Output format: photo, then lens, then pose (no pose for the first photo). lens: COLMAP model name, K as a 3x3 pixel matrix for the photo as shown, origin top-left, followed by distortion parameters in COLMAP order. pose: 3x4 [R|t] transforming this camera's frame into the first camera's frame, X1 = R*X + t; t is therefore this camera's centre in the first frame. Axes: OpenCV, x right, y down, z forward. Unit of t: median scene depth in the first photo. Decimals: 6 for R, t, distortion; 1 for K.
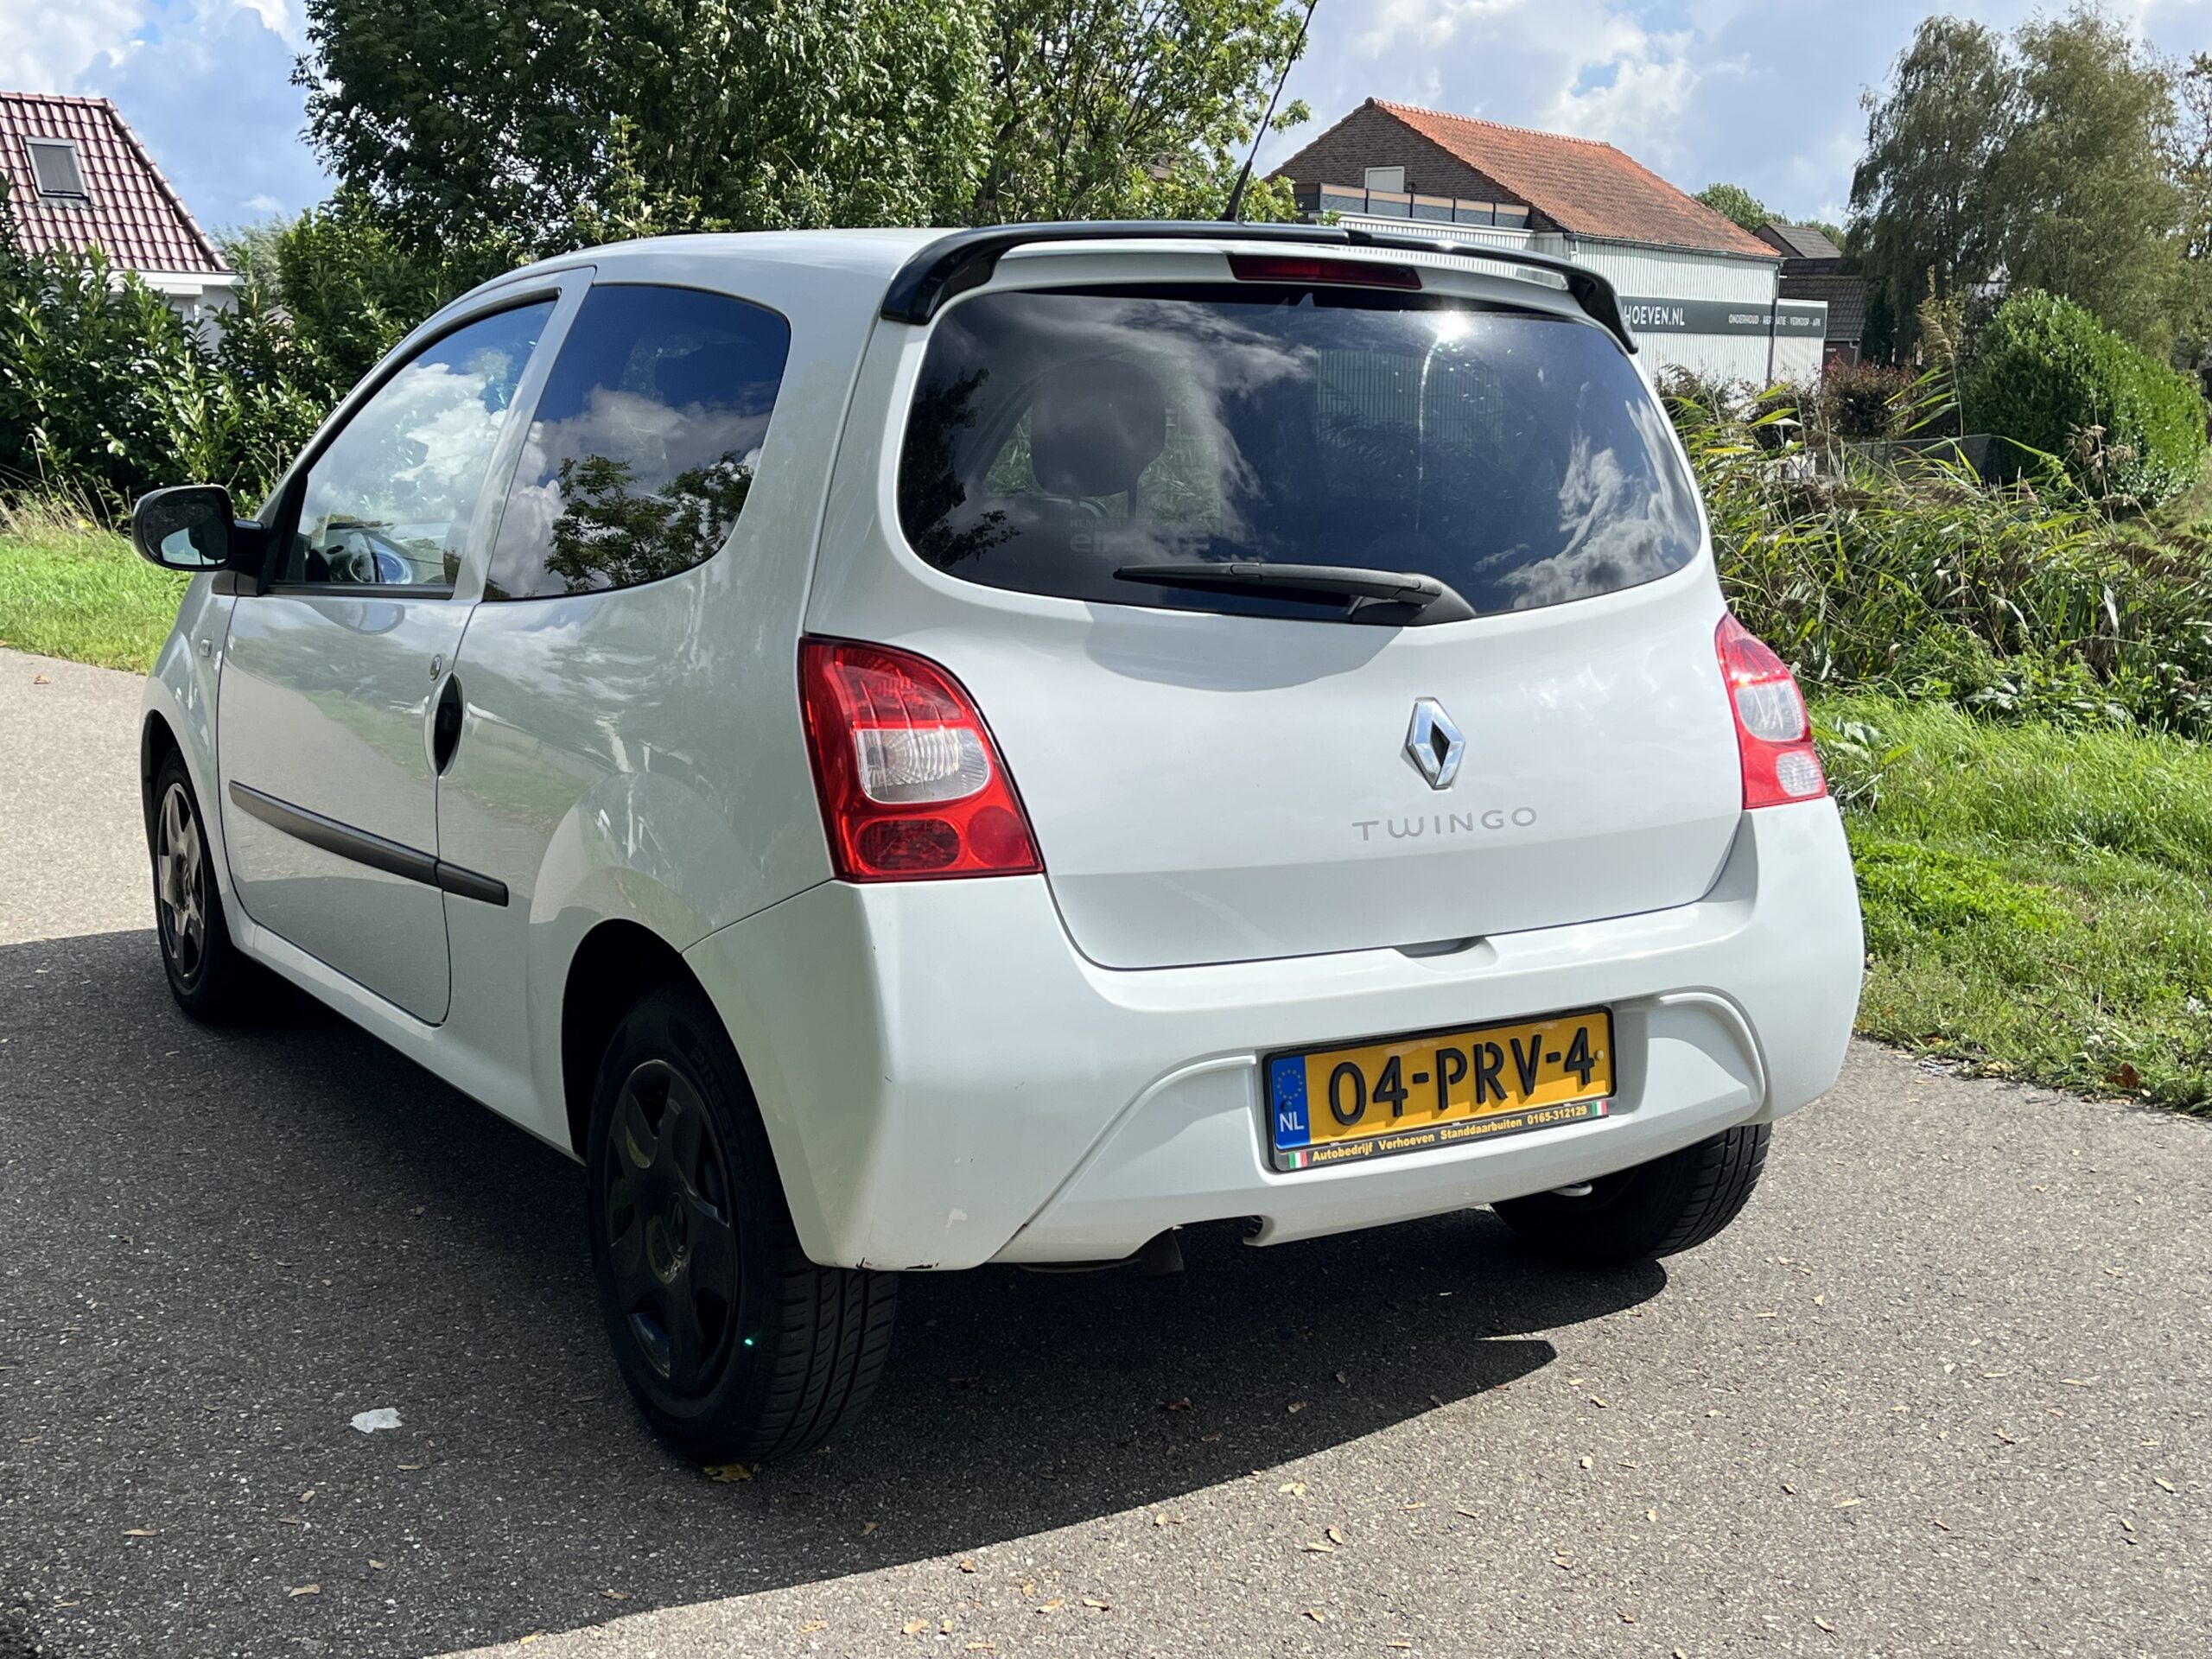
lens RADIAL K [[2475.0, 0, 1070.7], [0, 2475.0, 865.7], [0, 0, 1]] dist [0.058021, -0.038662]
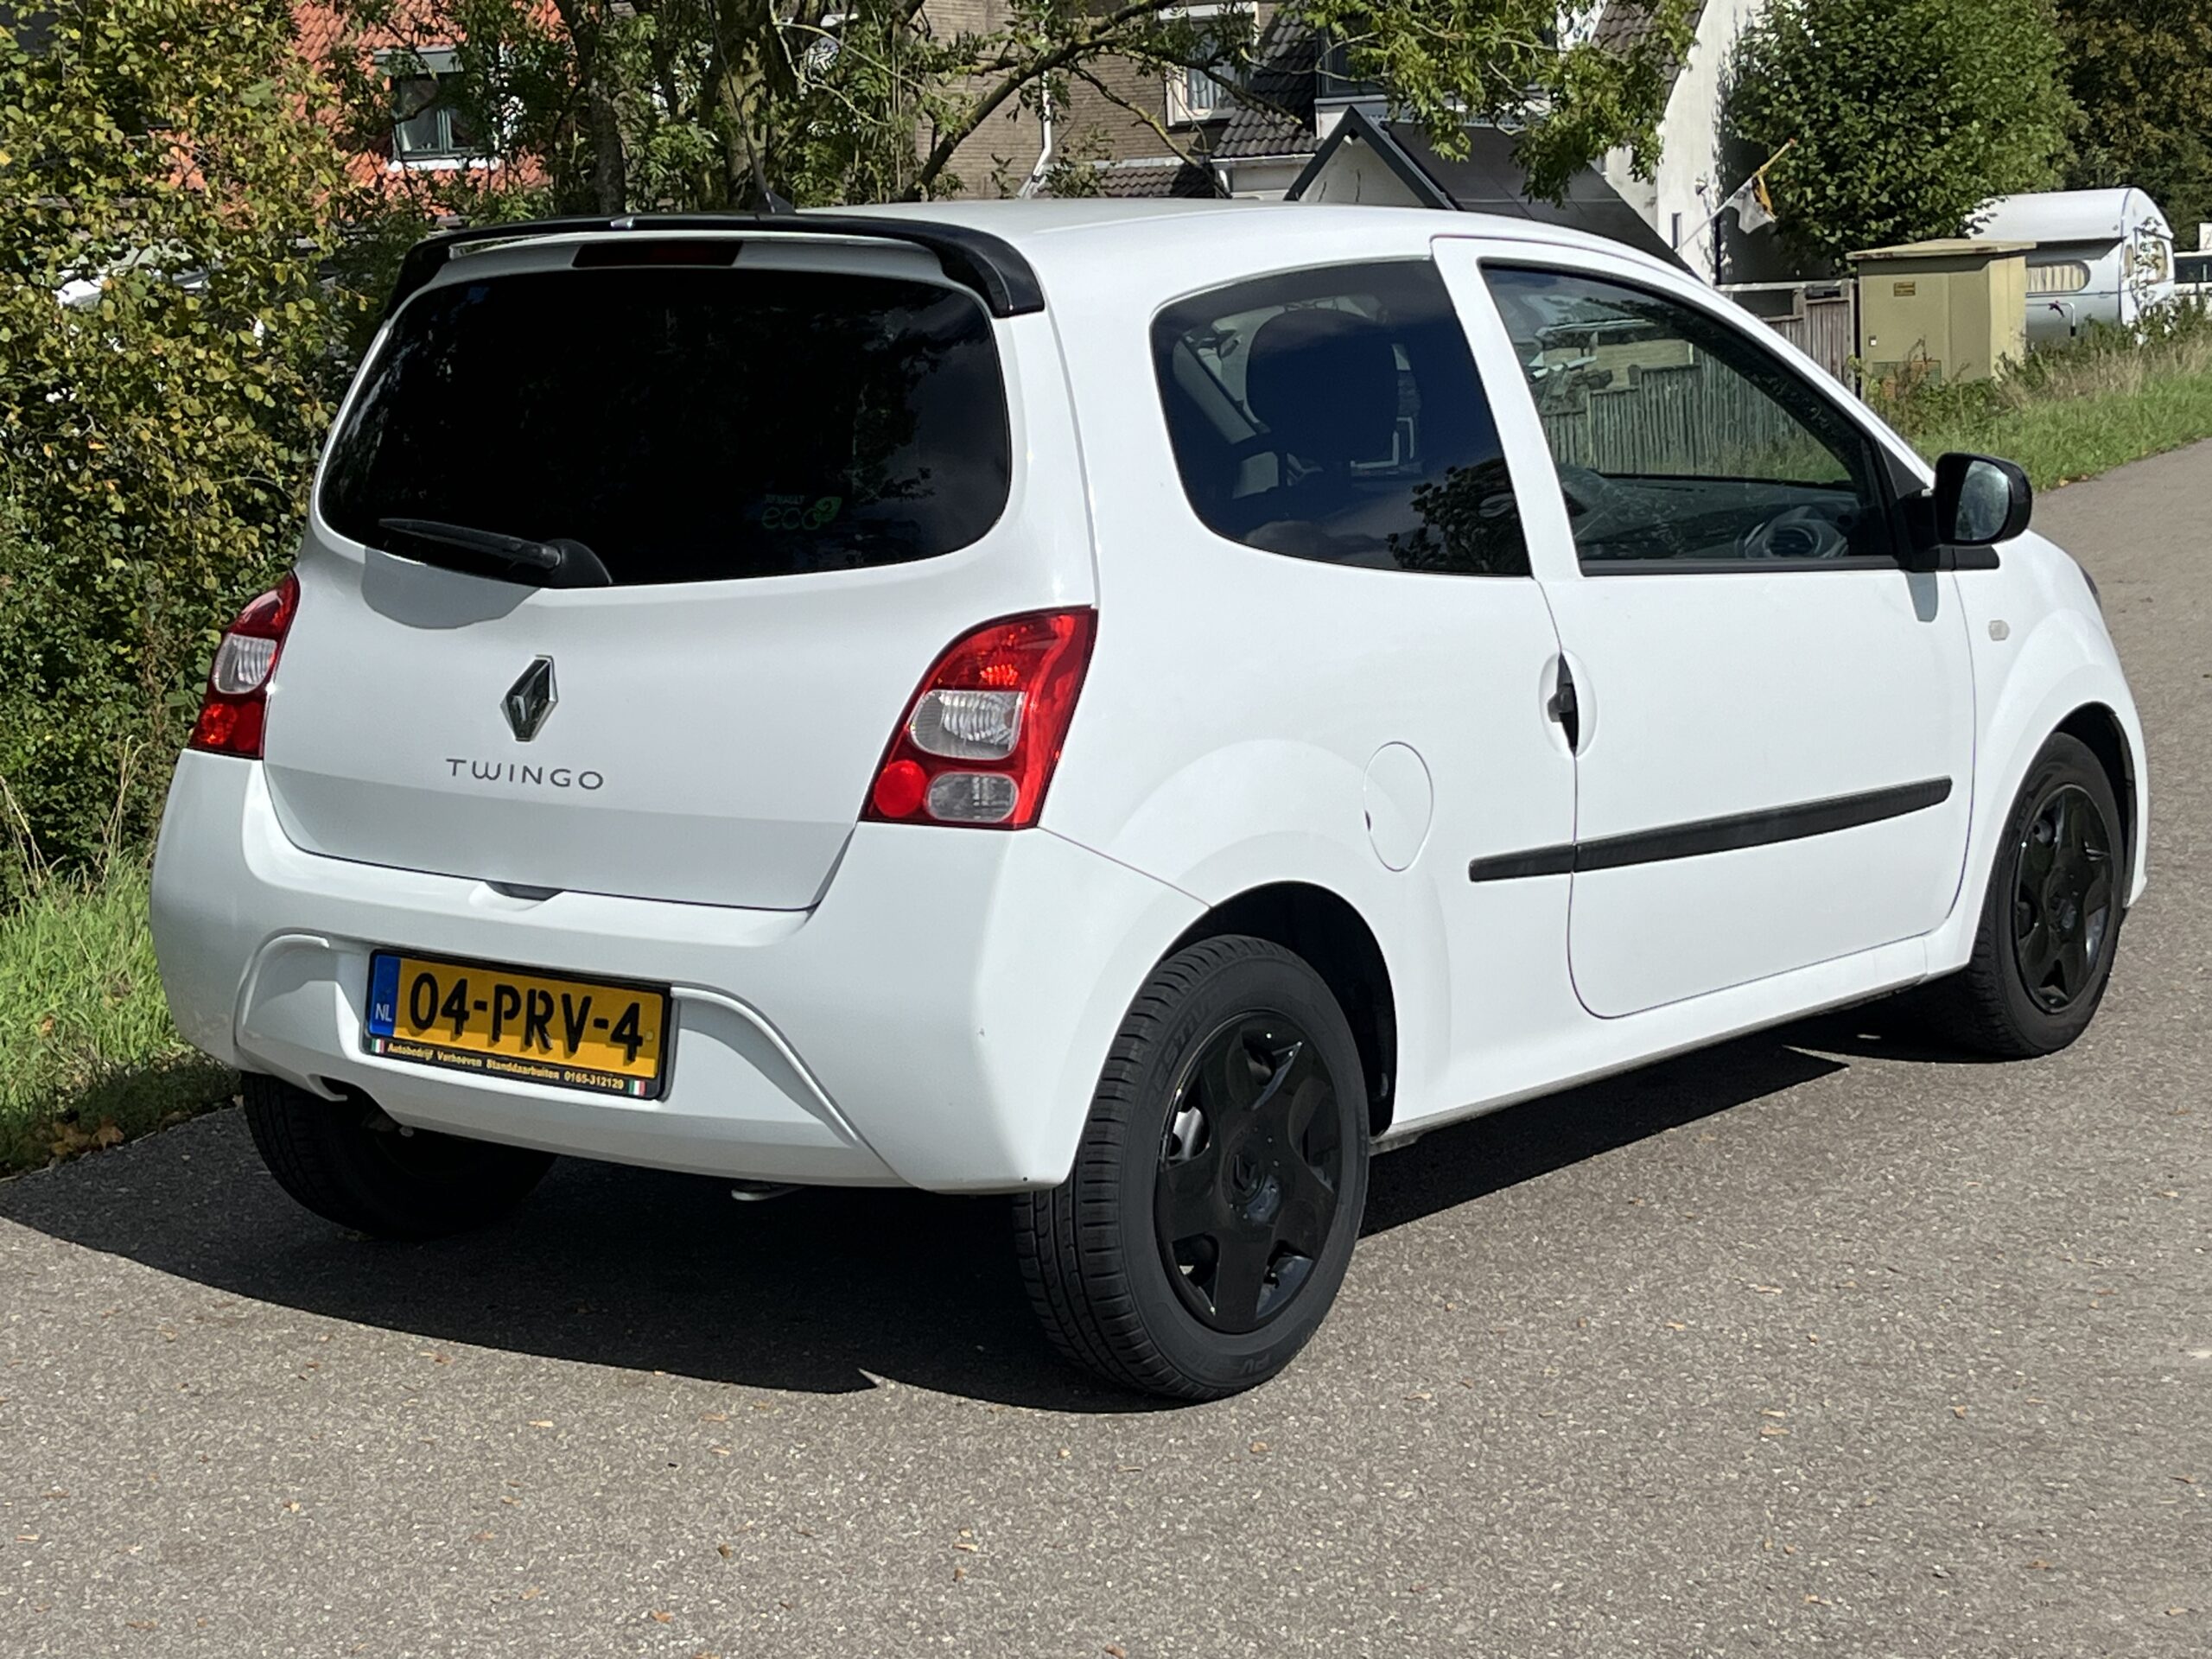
lens RADIAL K [[3804.0, 0, 1106.0], [0, 3804.0, 829.5], [0, 0, 1]] dist [0.033067, 1.867779]
pose [[0.347358, 0.111481, -0.931082, 1.601189], [-0.144663, 0.987393, 0.064254, -0.122342], [0.926507, 0.112374, 0.359106, 0.589488]]
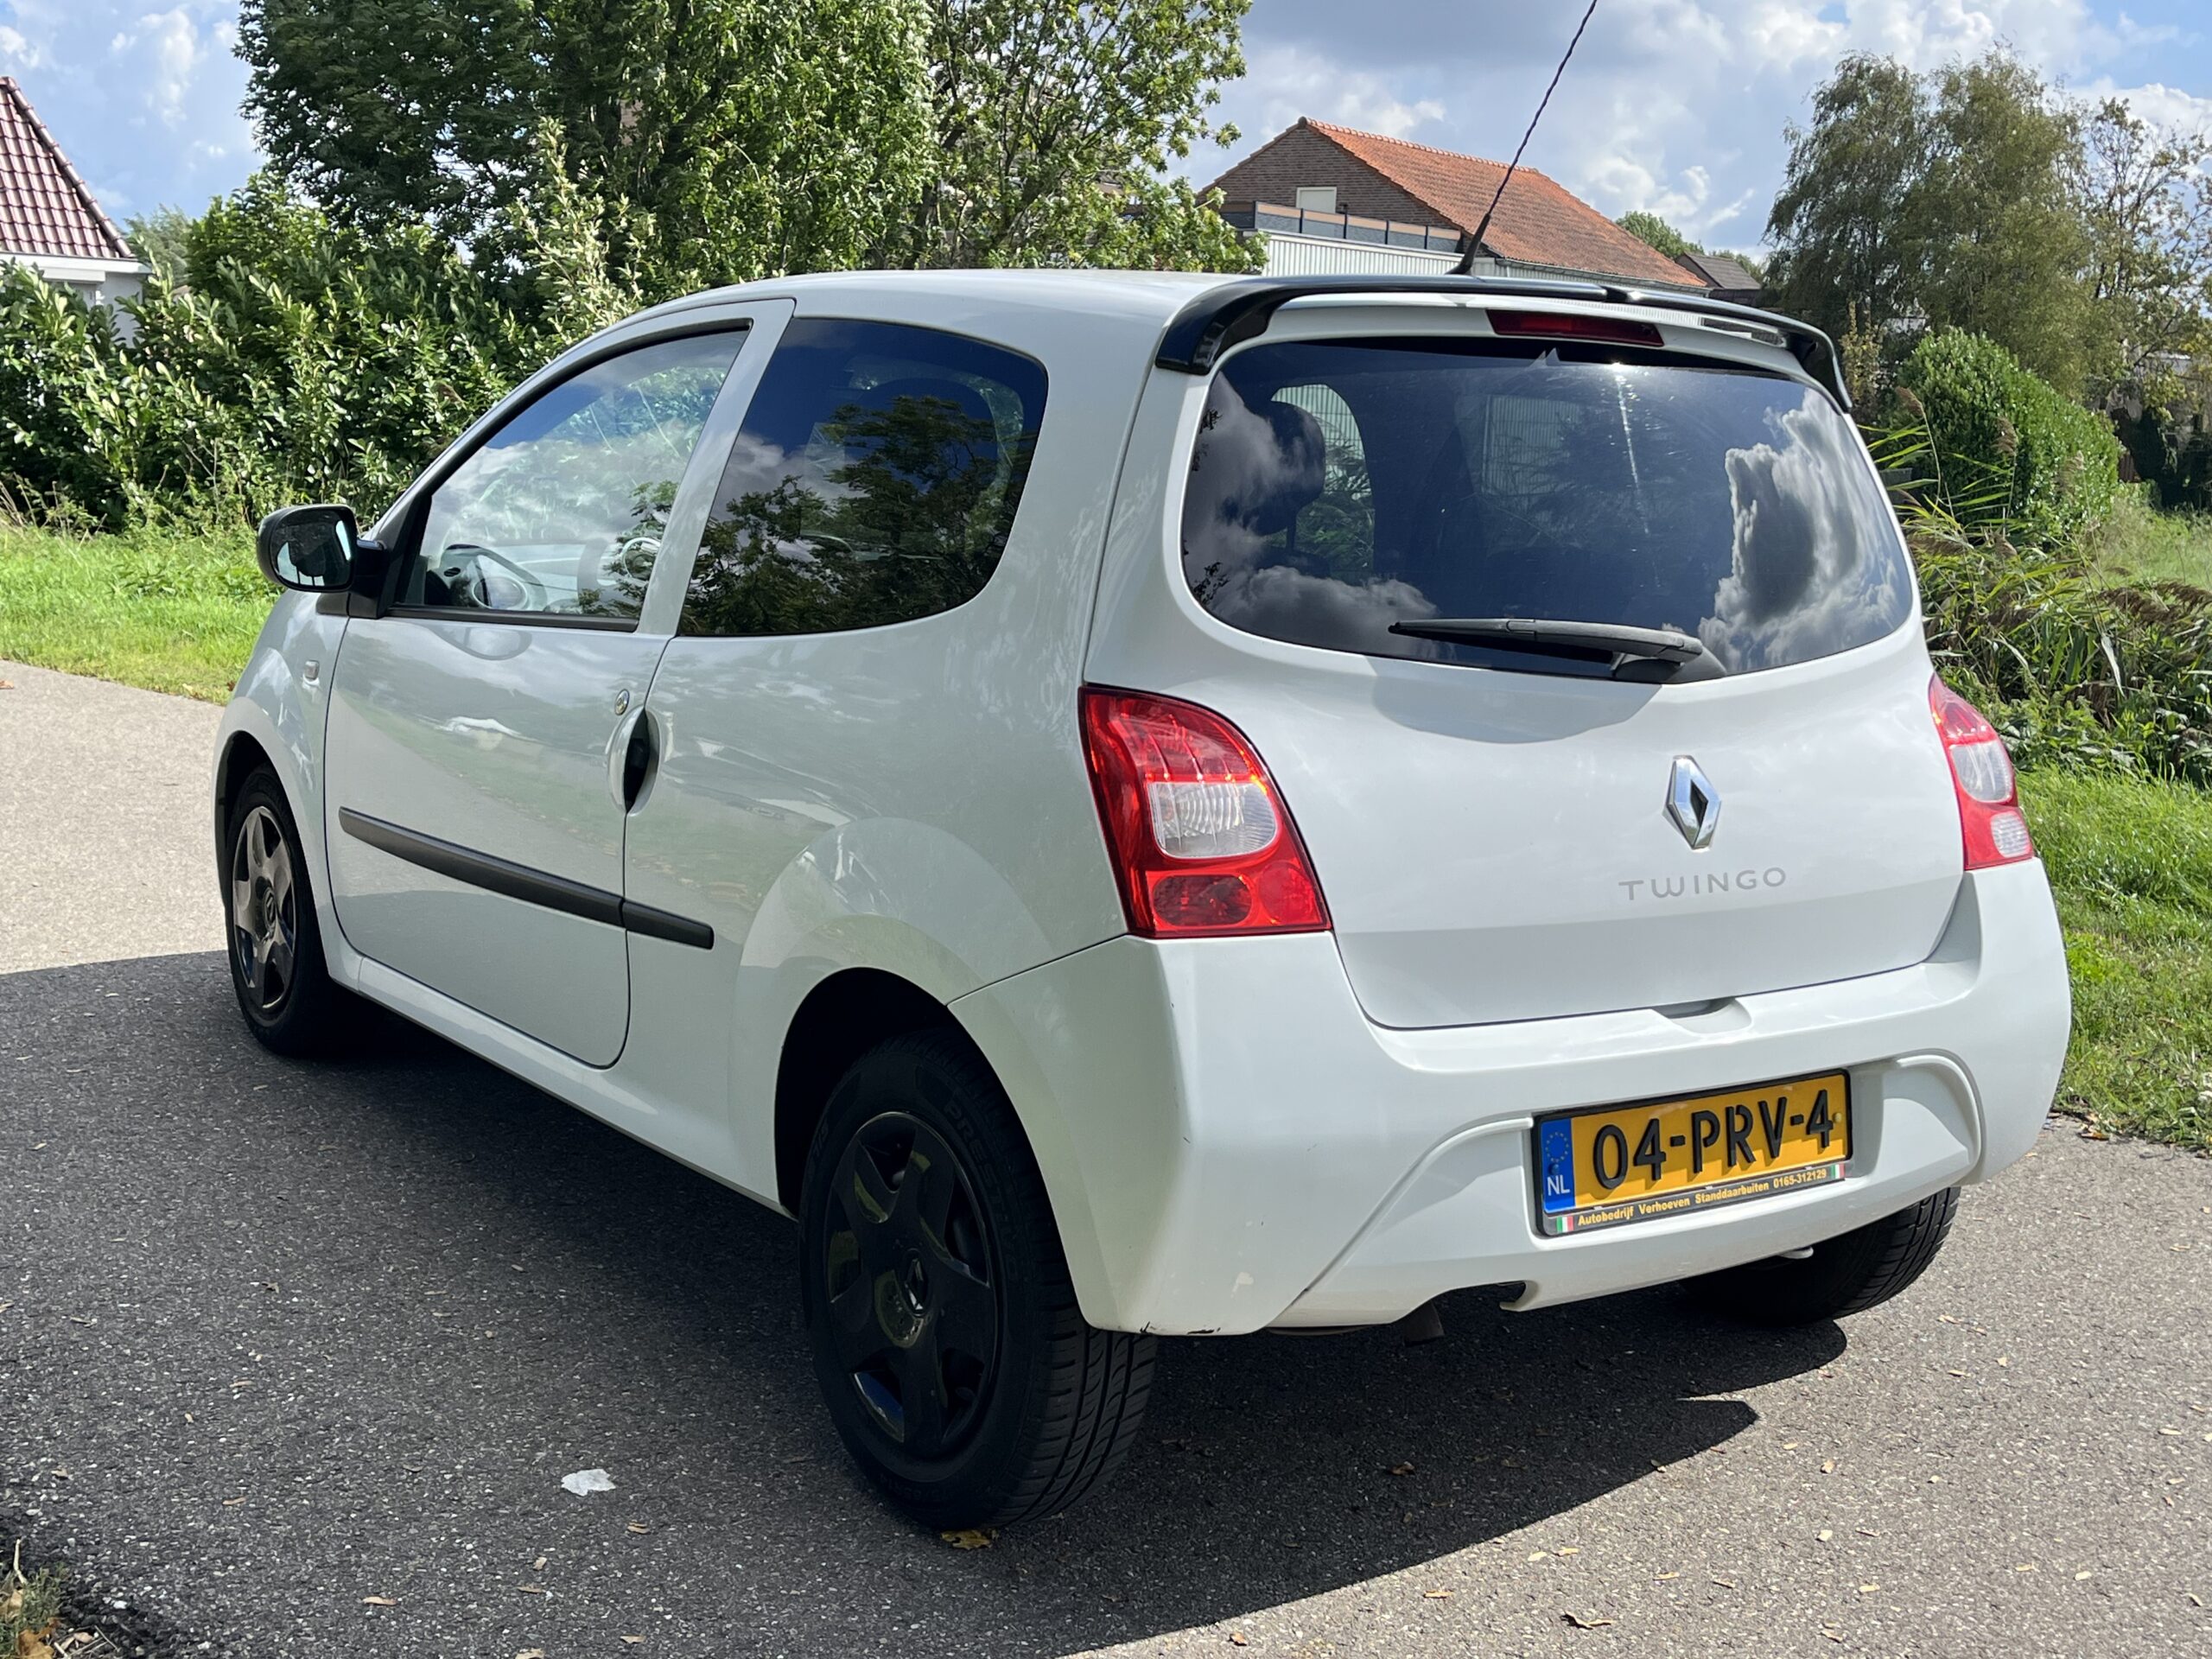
lens RADIAL K [[2523.5, 0, 1106.0], [0, 2523.5, 829.5], [0, 0, 1]] dist [0.052478, -0.030215]
pose [[0.998474, 0.016217, 0.052785, -0.128852], [-0.015072, 0.999644, -0.022007, -0.011645], [-0.053124, 0.021178, 0.998363, 0.000248]]
